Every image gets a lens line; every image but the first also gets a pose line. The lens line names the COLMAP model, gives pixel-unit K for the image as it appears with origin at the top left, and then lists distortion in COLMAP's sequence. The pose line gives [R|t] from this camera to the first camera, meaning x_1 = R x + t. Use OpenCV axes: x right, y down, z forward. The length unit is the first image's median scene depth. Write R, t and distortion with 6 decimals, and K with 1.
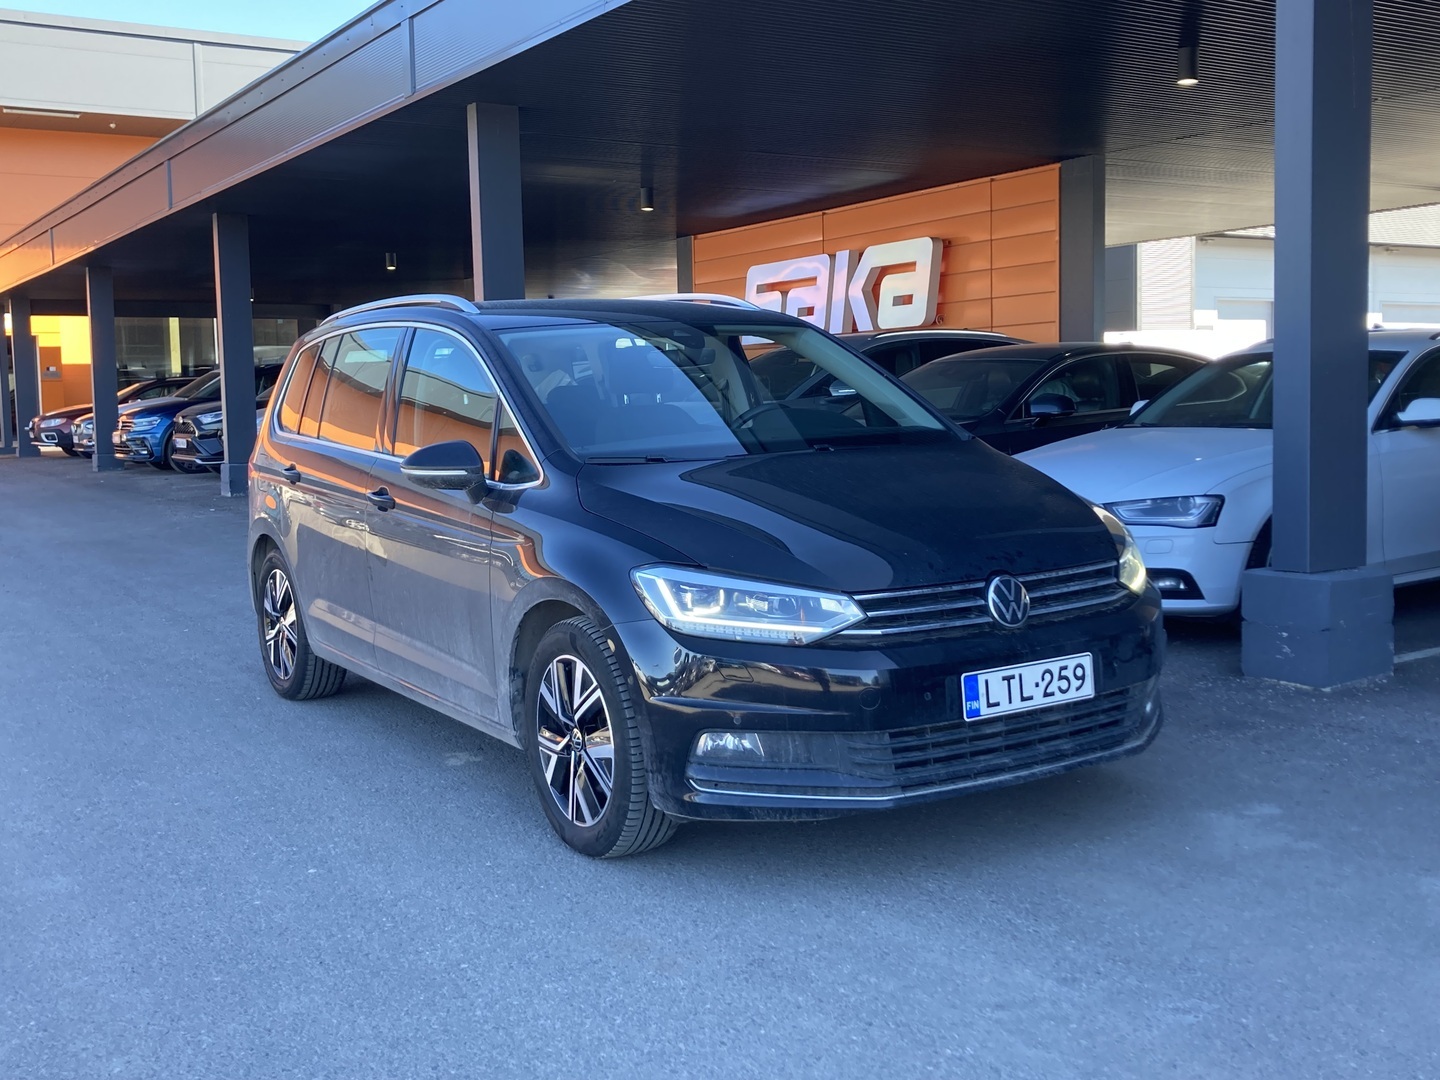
lens RADIAL K [[1549.4, 0, 720.0], [0, 1549.4, 540.0], [0, 0, 1]] dist [0.233765, -0.688769]
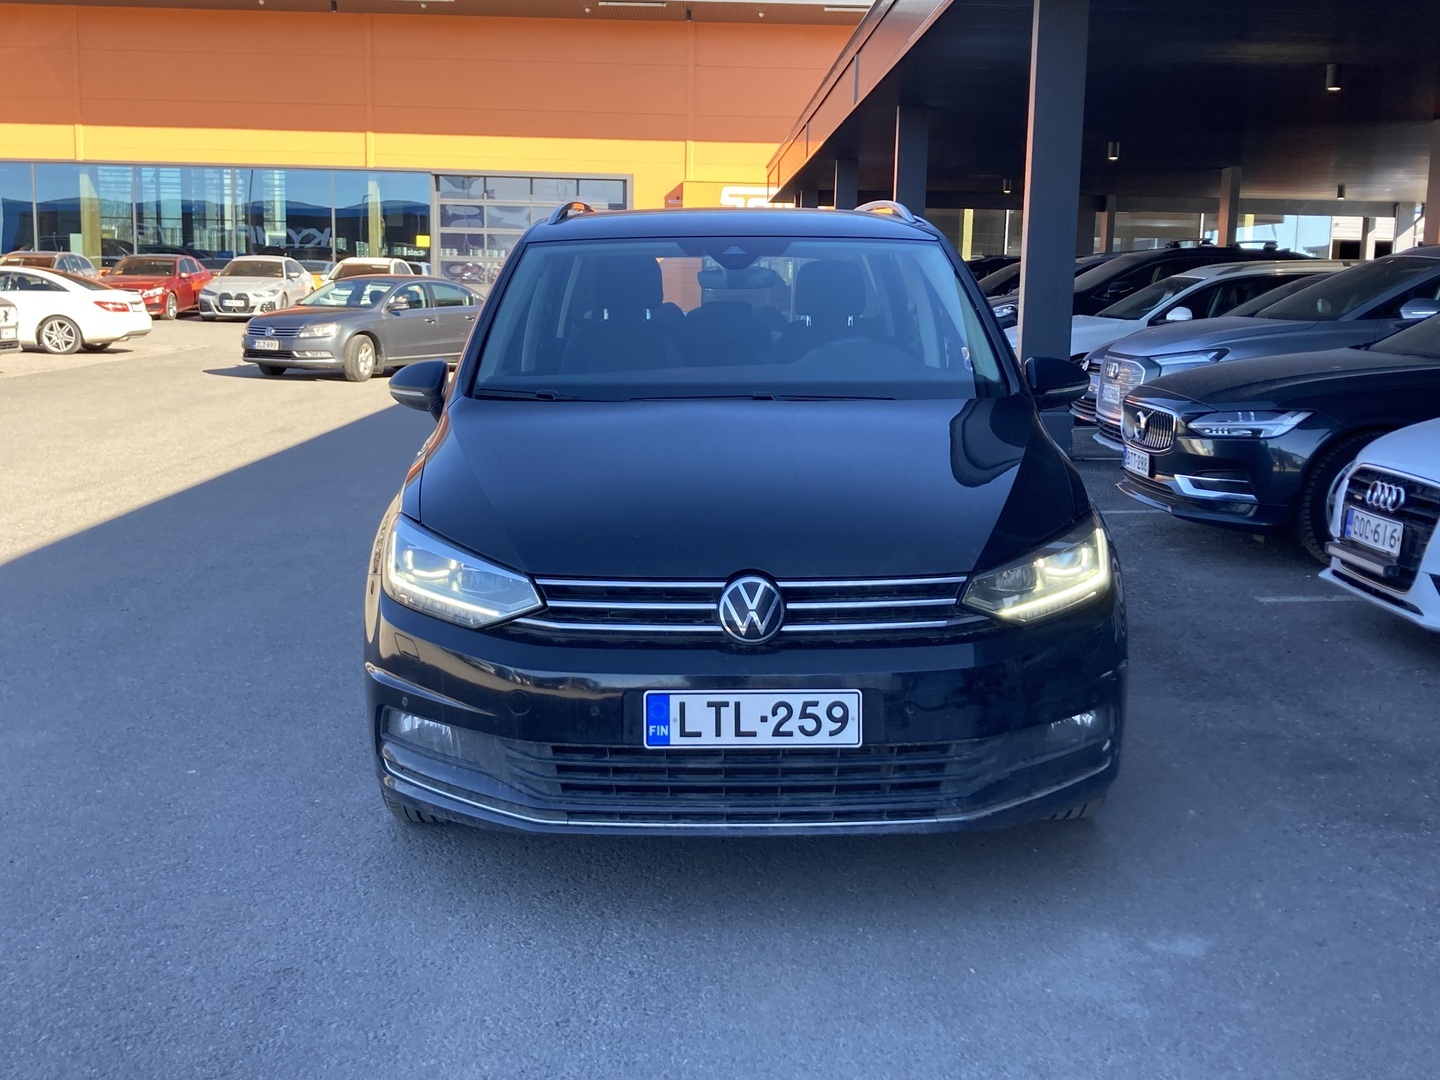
lens RADIAL K [[1561.6, 0, 719.3], [0, 1561.6, 484.1], [0, 0, 1]] dist [0.245740, -0.717118]
pose [[0.851407, 0.102199, -0.514452, 0.582584], [-0.084658, 0.994749, 0.057505, -0.070624], [0.517628, -0.005408, 0.855589, 0.304729]]
